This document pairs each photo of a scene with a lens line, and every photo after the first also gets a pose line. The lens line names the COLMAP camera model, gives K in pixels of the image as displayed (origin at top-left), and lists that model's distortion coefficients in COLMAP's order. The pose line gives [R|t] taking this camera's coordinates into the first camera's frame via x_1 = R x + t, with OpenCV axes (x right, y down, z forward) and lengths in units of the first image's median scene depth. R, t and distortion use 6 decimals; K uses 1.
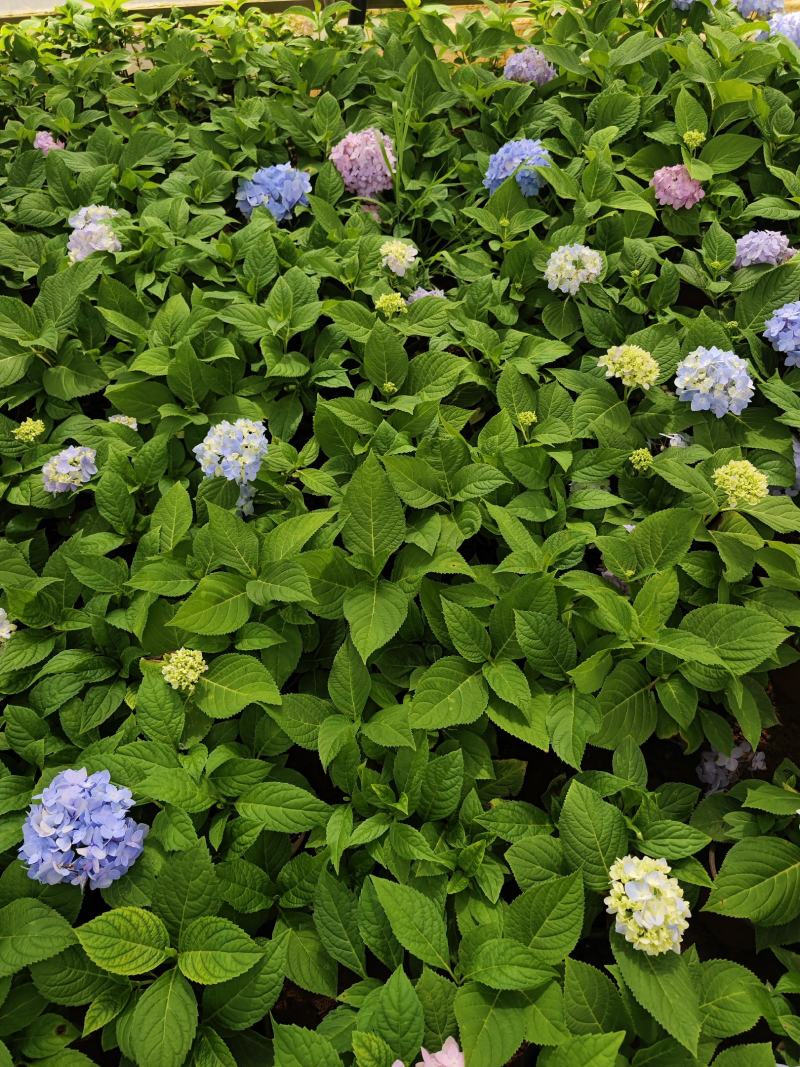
lens RADIAL K [[761.3, 0, 397.4], [0, 761.3, 507.0], [0, 0, 1]] dist [0.029539, -0.024284]
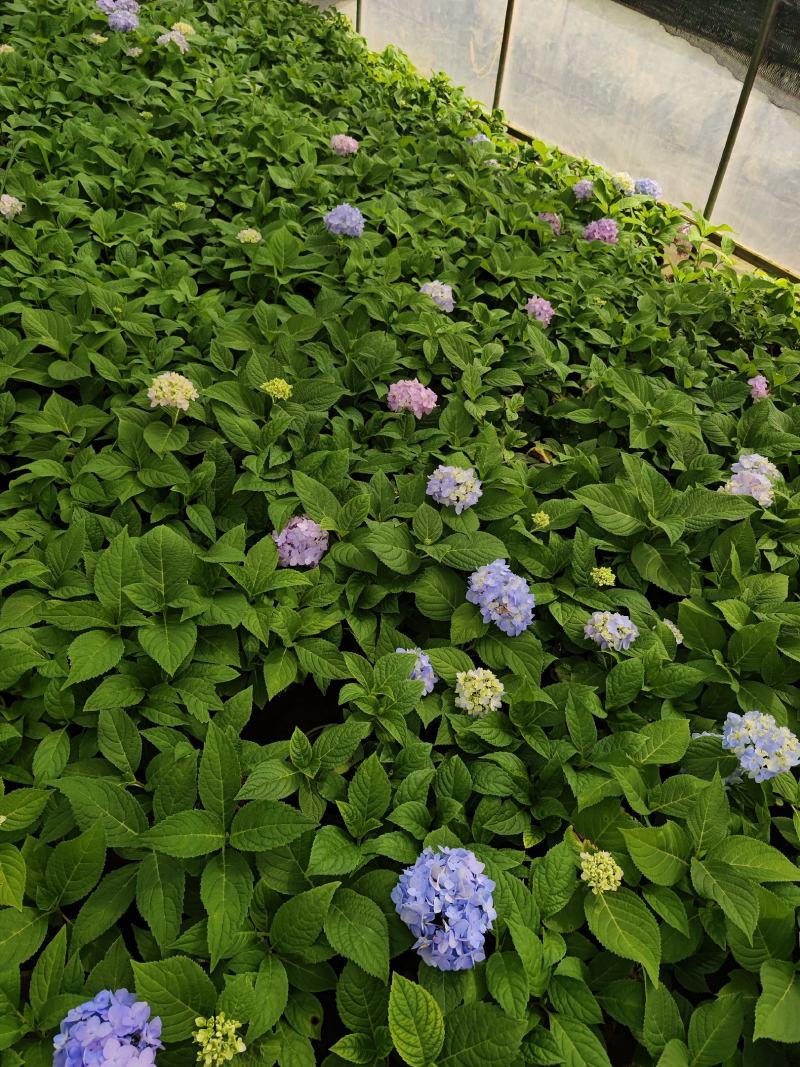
lens RADIAL K [[761.3, 0, 397.4], [0, 761.3, 507.0], [0, 0, 1]] dist [0.029539, -0.024284]
pose [[0.618768, 0.658303, -0.428677, -0.295341], [-0.733934, 0.679017, -0.016648, 0.084925], [0.280119, 0.324921, 0.903305, -0.163146]]
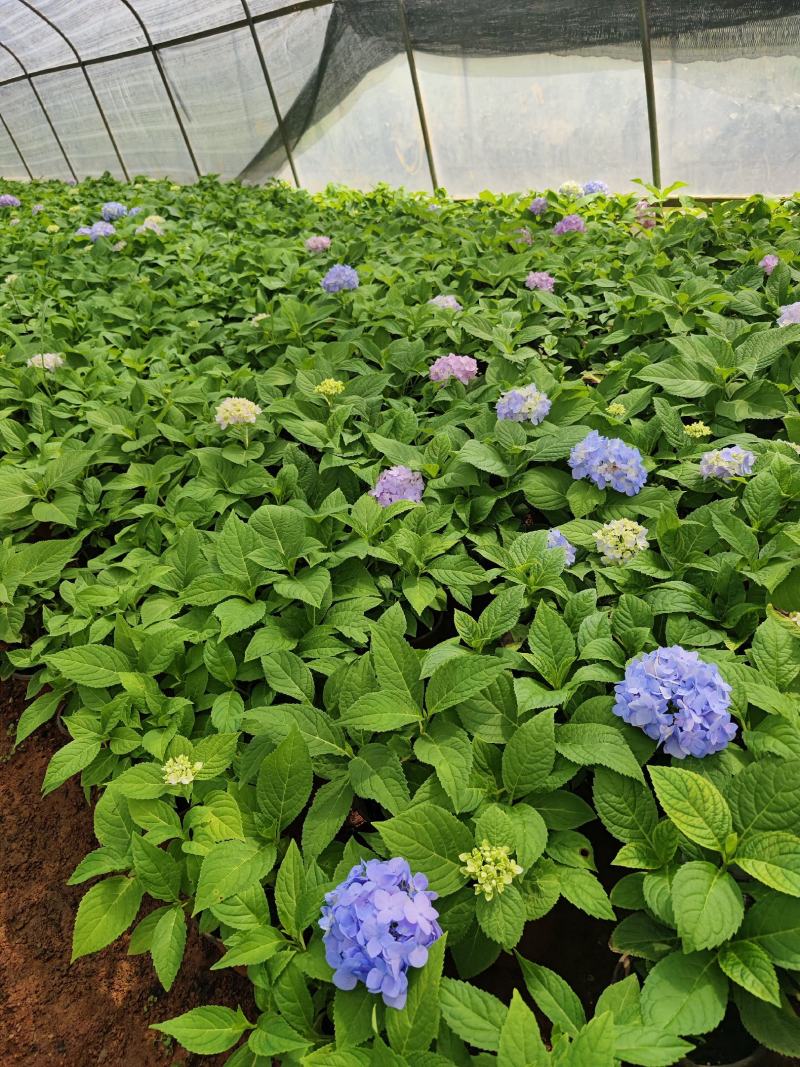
lens RADIAL K [[761.3, 0, 397.4], [0, 761.3, 507.0], [0, 0, 1]] dist [0.029539, -0.024284]
pose [[0.750987, 0.323299, -0.575757, -0.152928], [-0.477513, 0.868134, -0.135368, 0.419010], [0.456070, 0.376591, 0.806337, -0.066833]]
